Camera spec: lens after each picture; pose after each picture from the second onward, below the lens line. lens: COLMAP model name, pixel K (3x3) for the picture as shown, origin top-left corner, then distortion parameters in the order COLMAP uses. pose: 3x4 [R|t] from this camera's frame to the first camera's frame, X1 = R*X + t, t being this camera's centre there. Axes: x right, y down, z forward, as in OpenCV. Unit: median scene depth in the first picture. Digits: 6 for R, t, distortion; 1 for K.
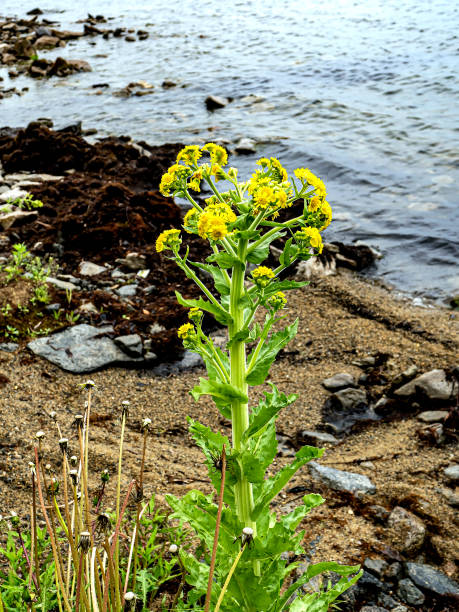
lens RADIAL K [[451.4, 0, 229.5], [0, 451.4, 306.0], [0, 0, 1]] dist [-0.004237, -0.001003]
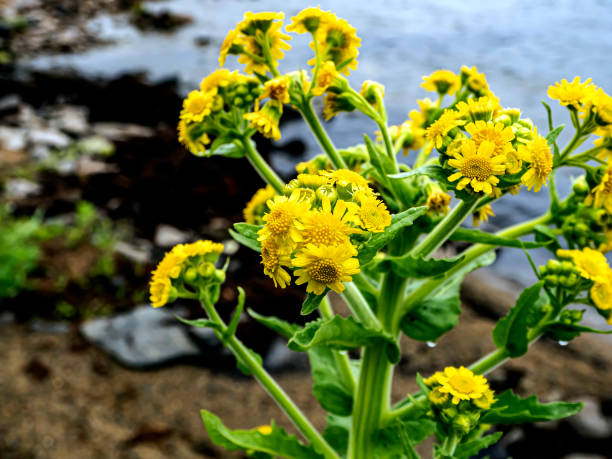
lens RADIAL K [[451.4, 0, 306.0], [0, 451.4, 229.5], [0, 0, 1]] dist [-0.004237, -0.001003]
pose [[0.997942, 0.040376, -0.049825, -0.024410], [-0.044105, 0.996118, -0.076180, -0.149411], [0.046556, 0.078221, 0.995848, 0.614455]]
